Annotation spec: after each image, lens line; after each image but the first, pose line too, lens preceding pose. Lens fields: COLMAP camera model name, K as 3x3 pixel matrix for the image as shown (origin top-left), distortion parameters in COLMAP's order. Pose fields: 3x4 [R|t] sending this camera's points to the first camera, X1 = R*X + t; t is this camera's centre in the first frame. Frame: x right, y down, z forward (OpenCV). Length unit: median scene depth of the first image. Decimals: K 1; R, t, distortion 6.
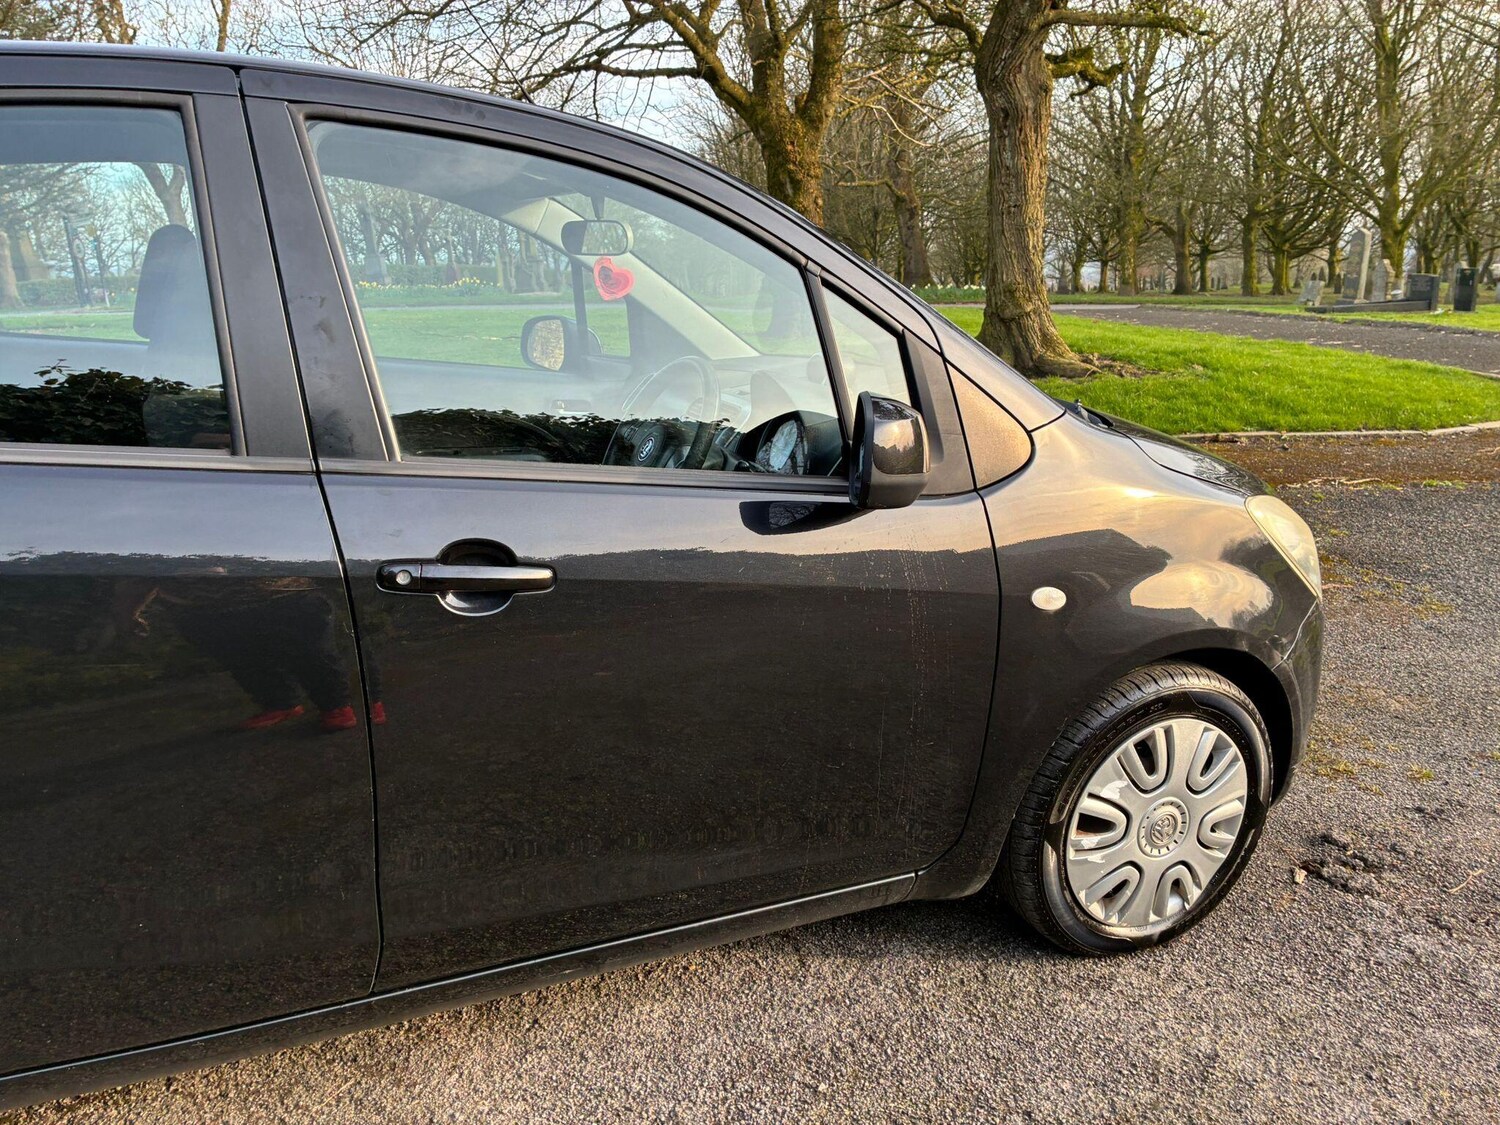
lens RADIAL K [[1151.5, 0, 731.6], [0, 1151.5, 537.7], [0, 0, 1]] dist [0.022532, 0.006236]
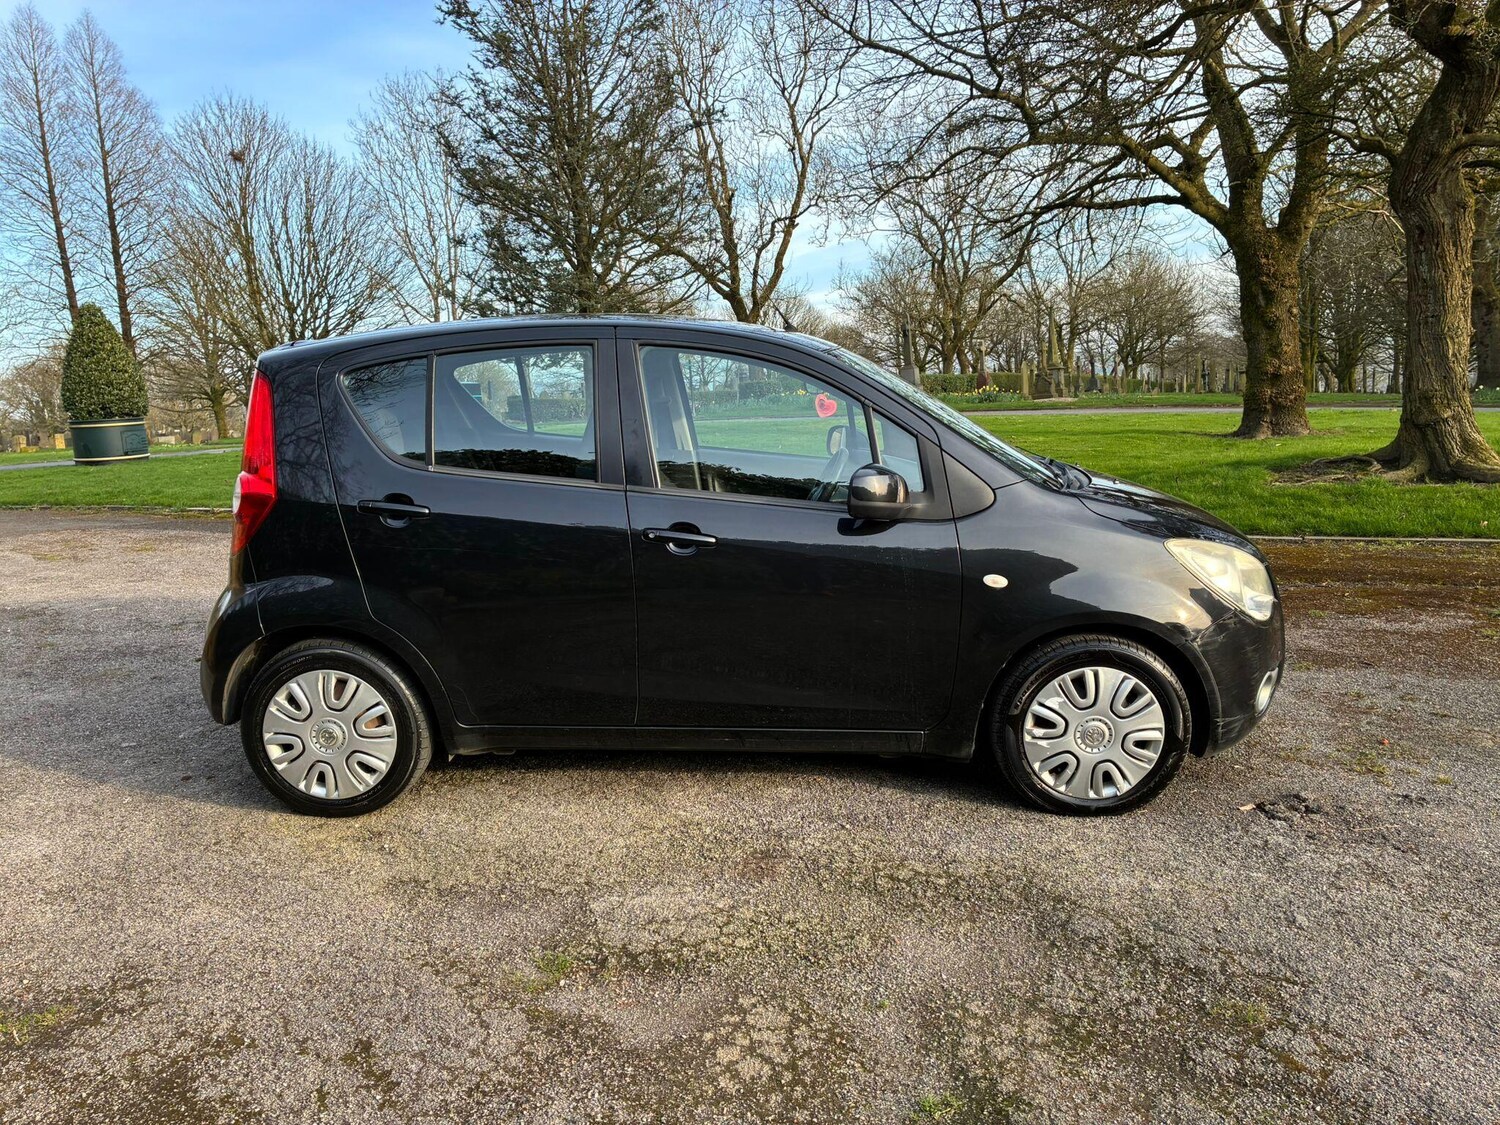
lens RADIAL K [[1192.7, 0, 753.5], [0, 1192.7, 561.0], [0, 0, 1]] dist [0.065437, -0.039357]
pose [[0.896238, 0.053773, -0.440303, 0.672702], [-0.085531, 0.994947, -0.052589, 0.135311], [0.435250, 0.084792, 0.896308, -0.756979]]
